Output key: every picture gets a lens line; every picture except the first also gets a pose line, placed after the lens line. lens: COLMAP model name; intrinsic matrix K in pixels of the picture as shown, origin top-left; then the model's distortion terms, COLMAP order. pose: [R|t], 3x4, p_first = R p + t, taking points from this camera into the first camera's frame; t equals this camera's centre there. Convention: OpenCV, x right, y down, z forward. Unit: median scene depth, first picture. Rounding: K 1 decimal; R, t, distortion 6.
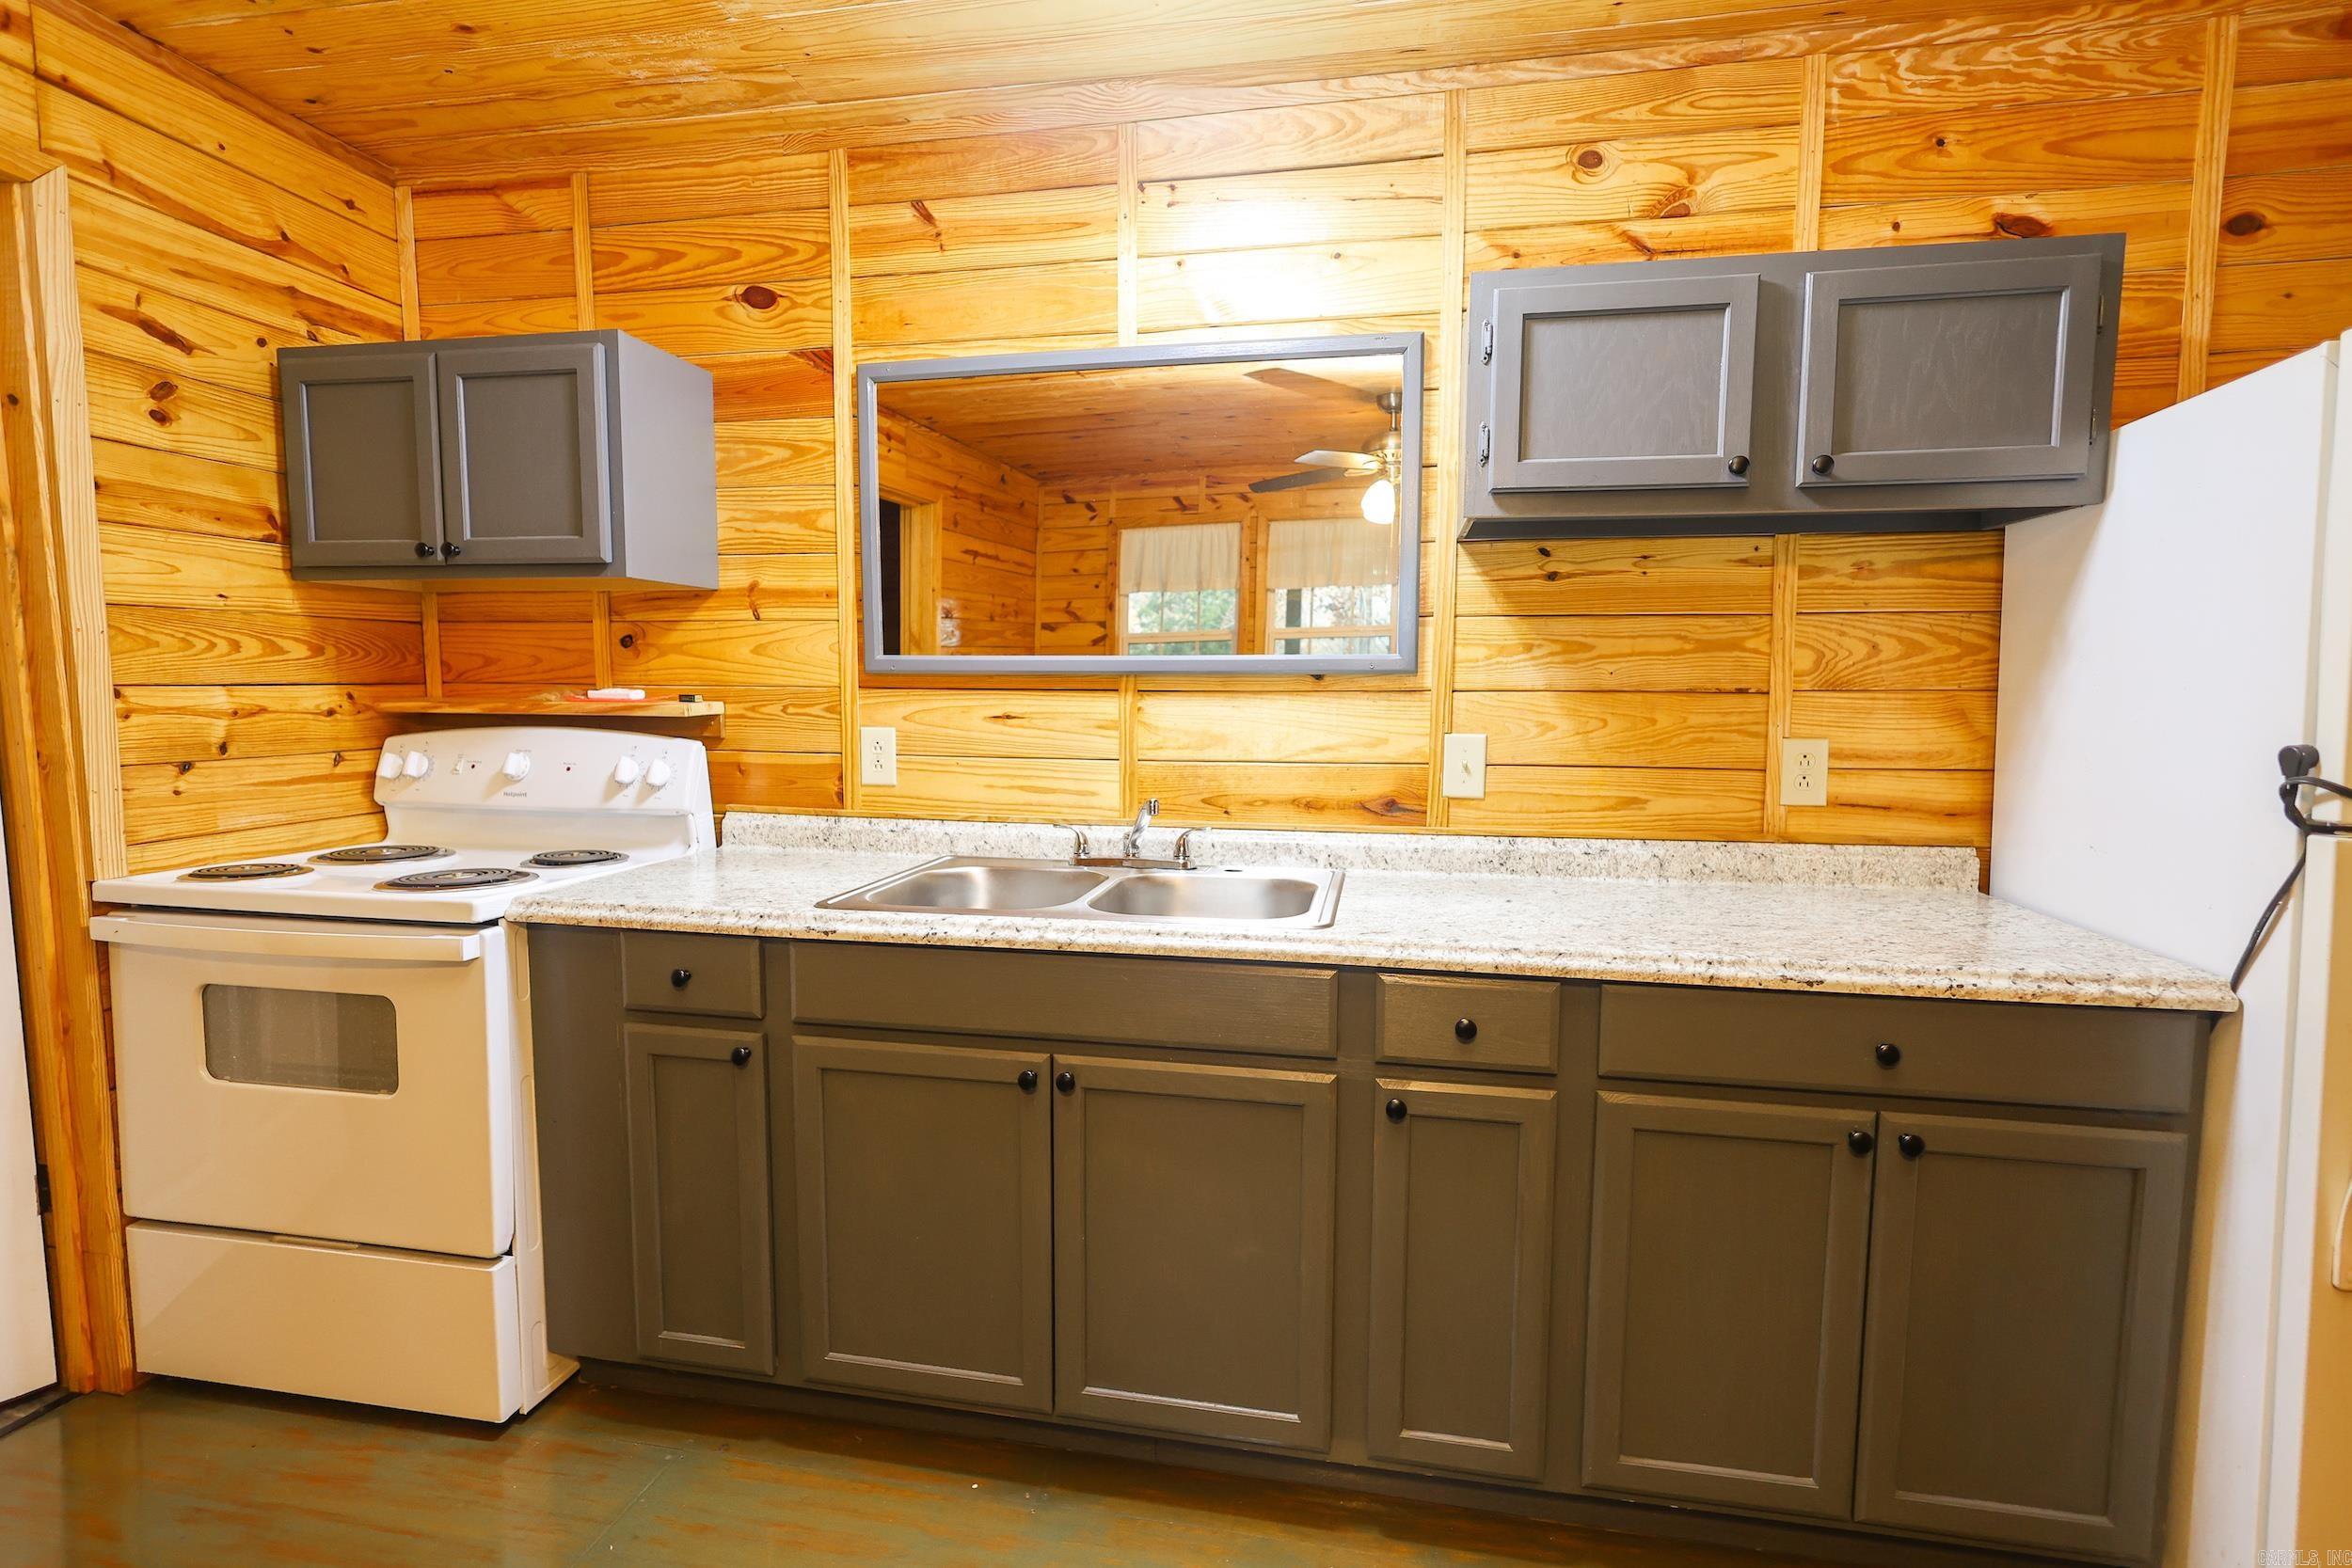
lens RADIAL K [[1110.7, 0, 1165.3], [0, 1110.7, 782.6], [0, 0, 1]] dist [0.003915, 0.000515]
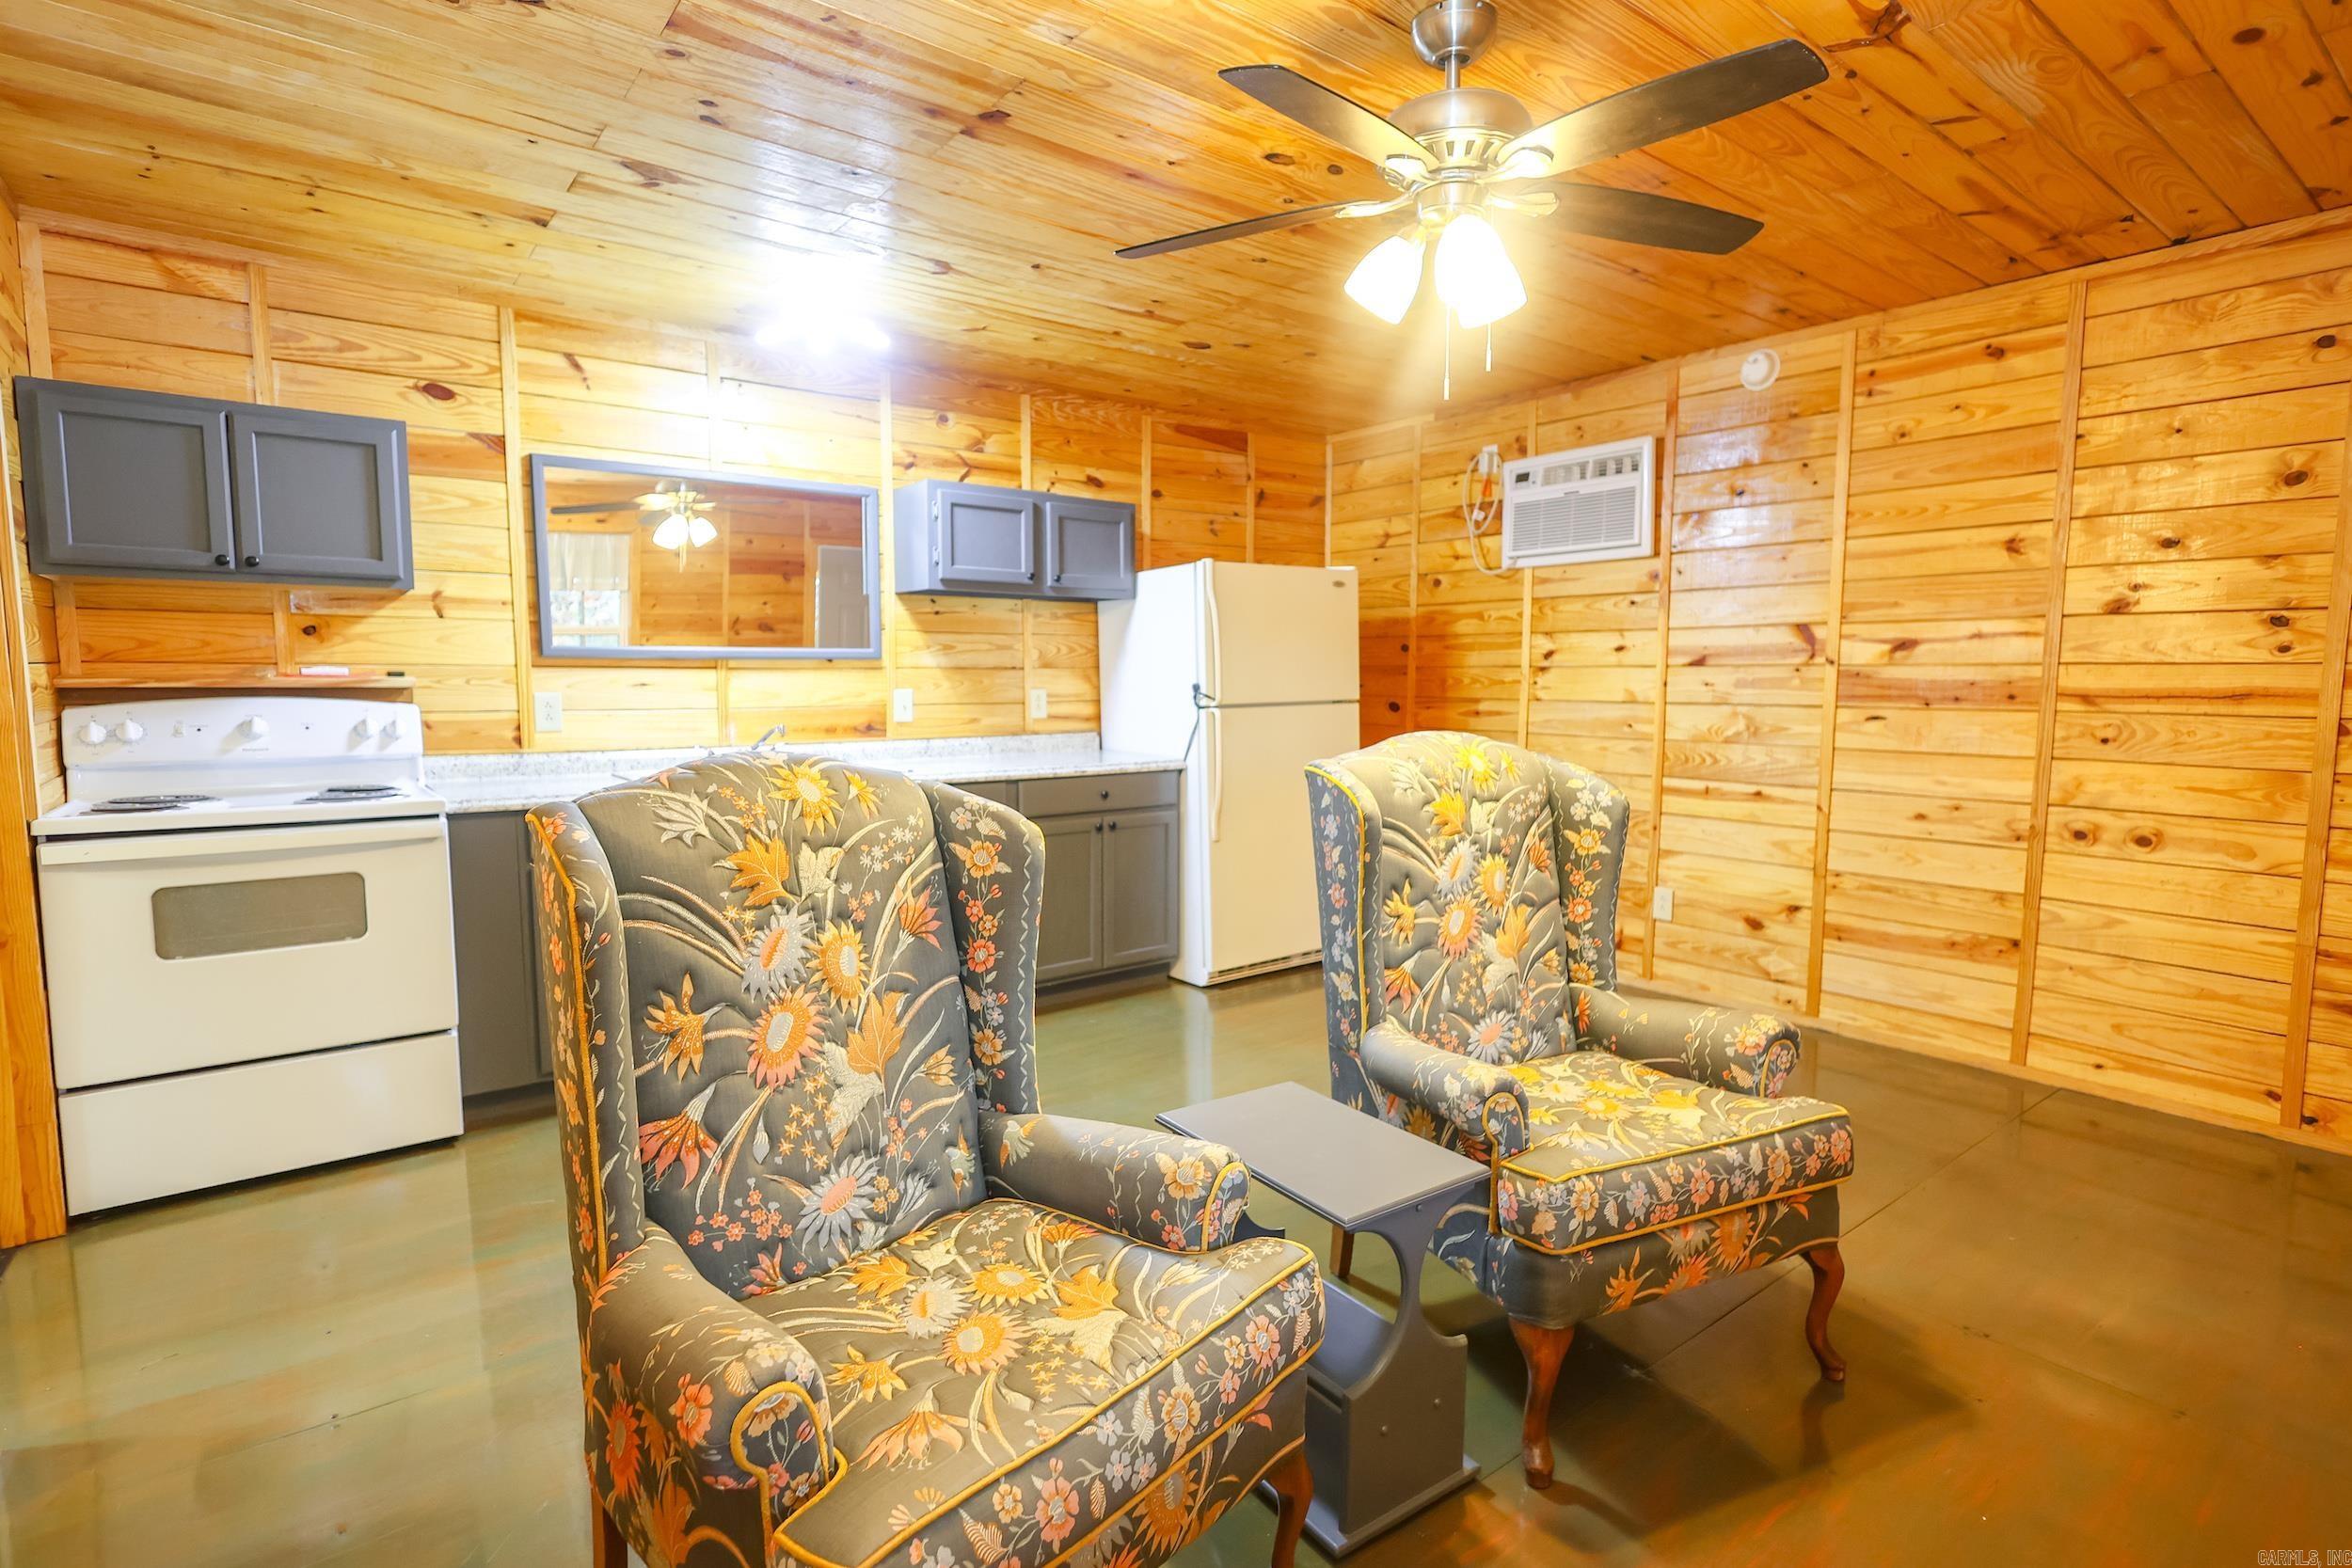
lens RADIAL K [[1110.7, 0, 1165.3], [0, 1110.7, 782.6], [0, 0, 1]] dist [0.003915, 0.000515]
pose [[0.670870, -0.076875, 0.737580, -0.917635], [0.063996, 0.996903, 0.045696, 0.062875], [-0.738808, 0.016546, 0.673712, -0.705938]]
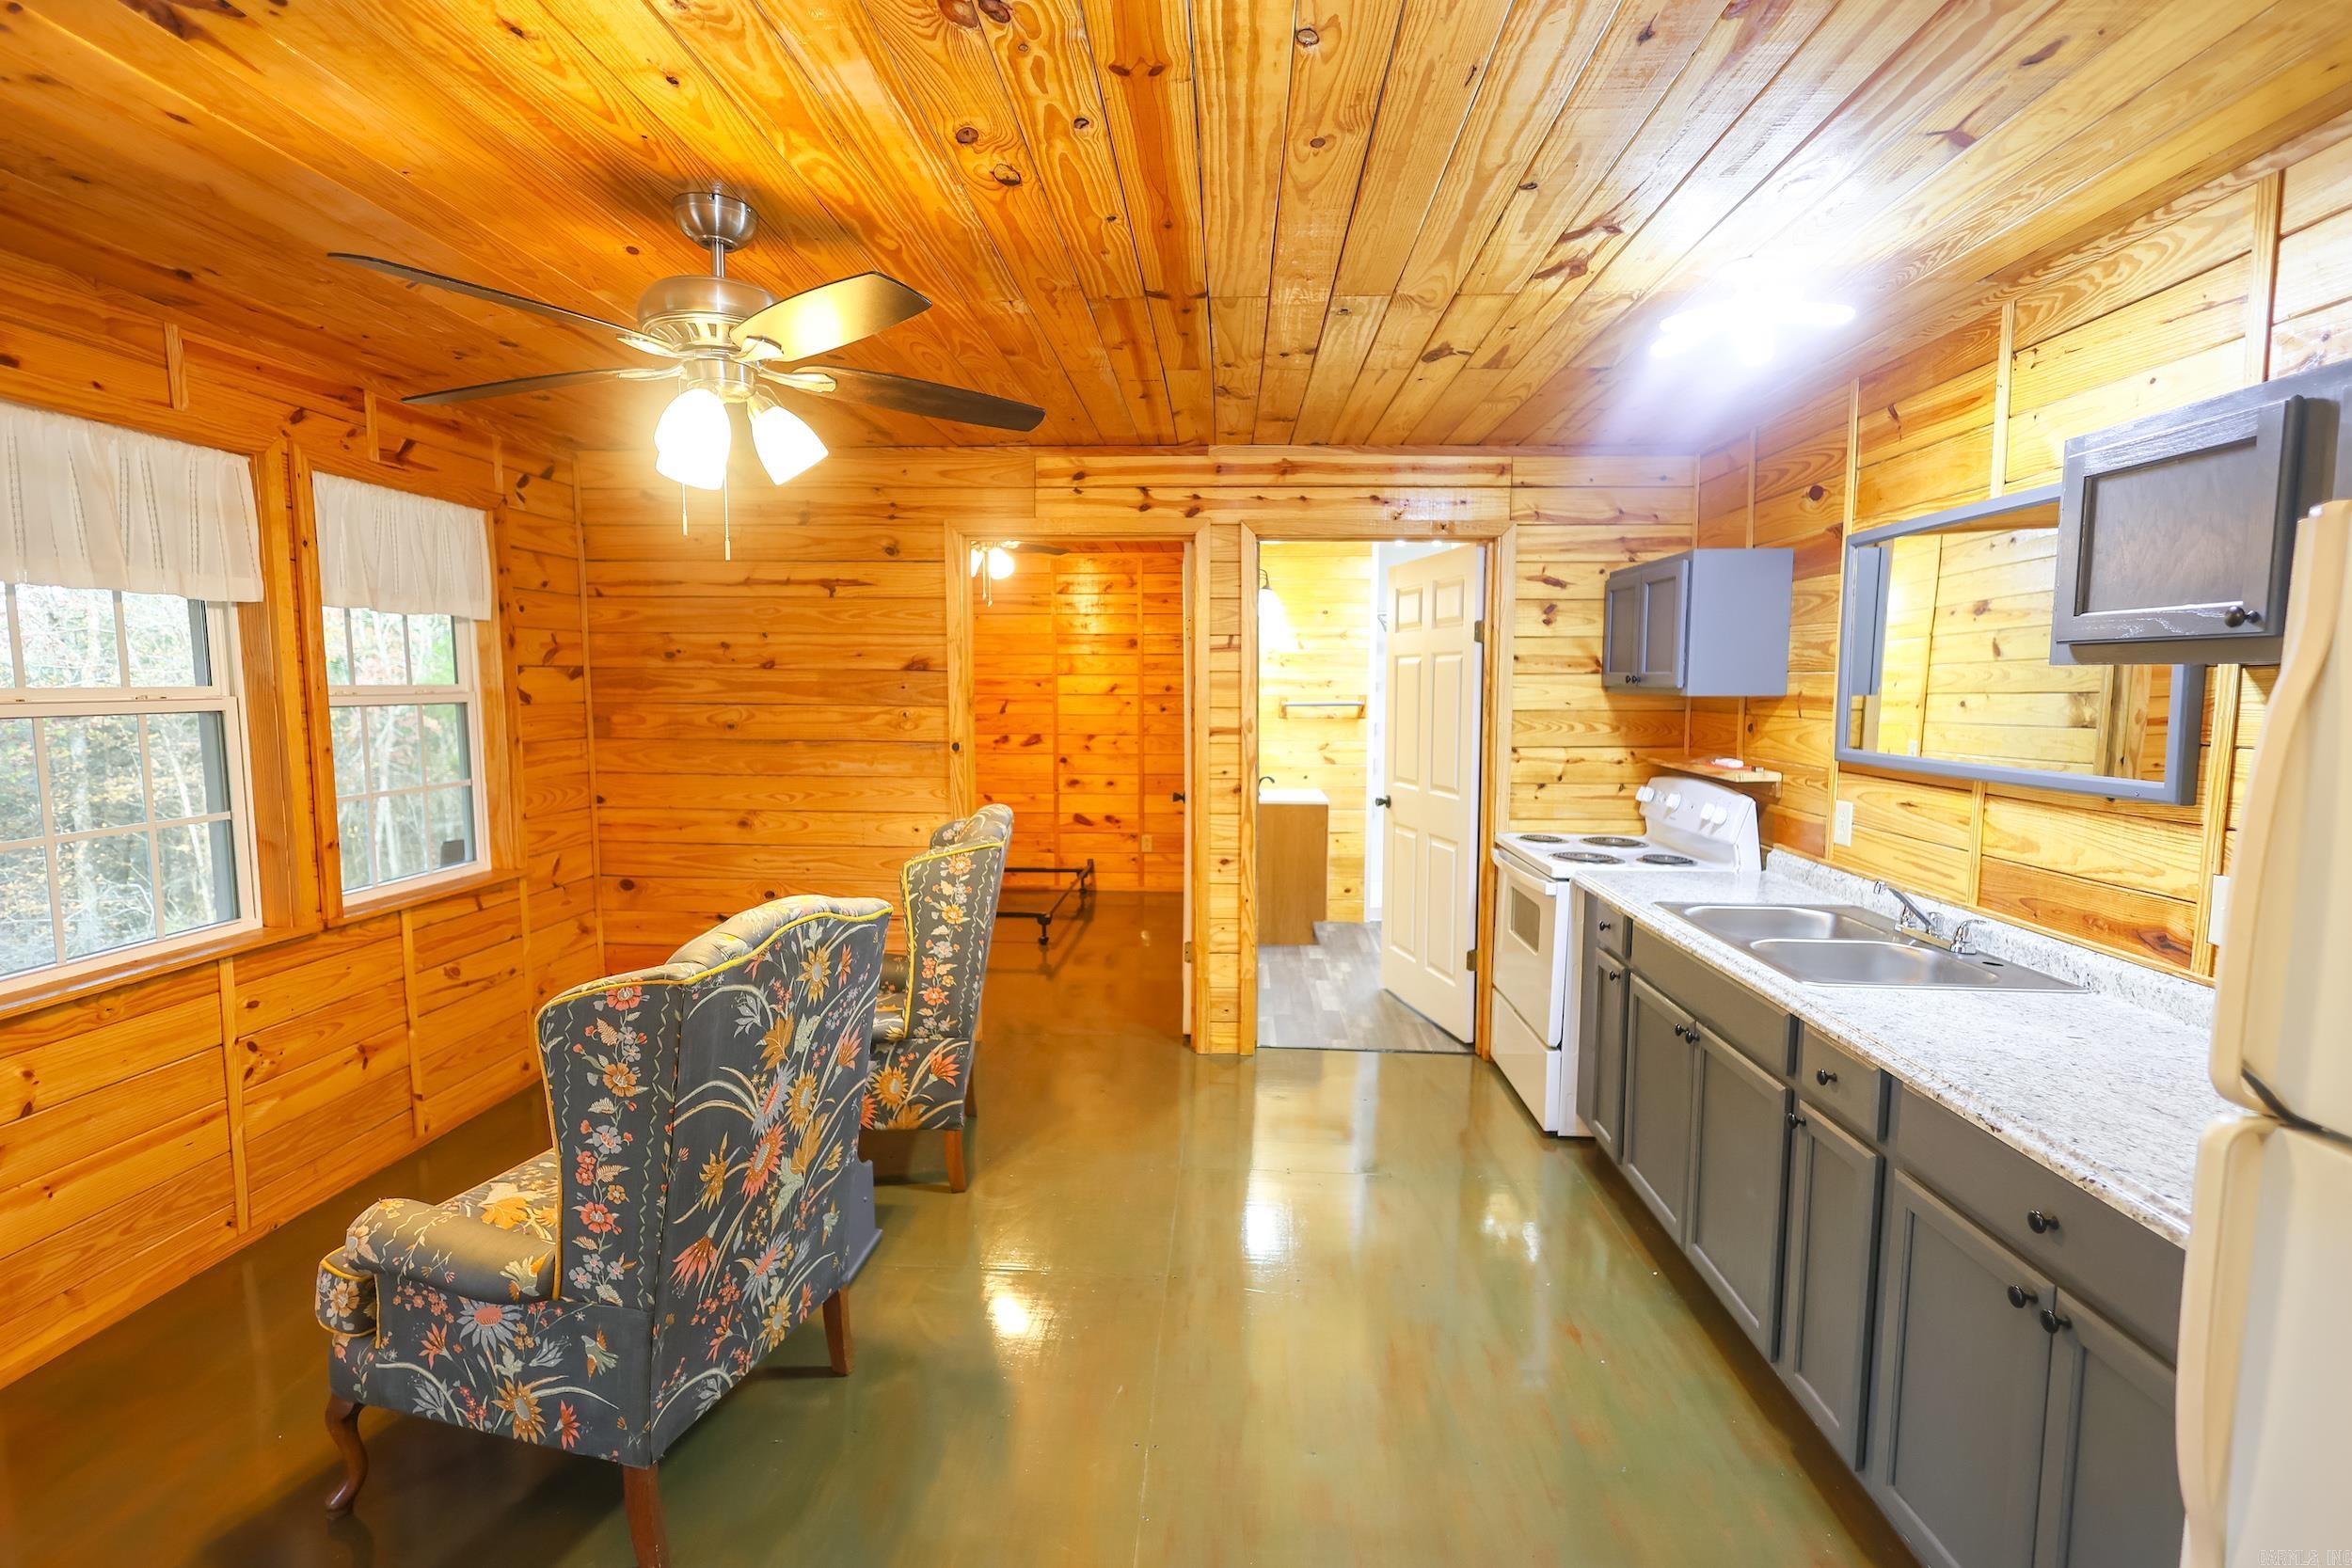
lens RADIAL K [[1089.3, 0, 1176.0], [0, 1089.3, 784.0], [0, 0, 1]] dist [-0.000434, -0.000073]
pose [[0.135956, 0.089639, -0.986651, 1.027611], [-0.090111, 0.992889, 0.077789, -0.112555], [0.986608, 0.078333, 0.143066, 0.026801]]
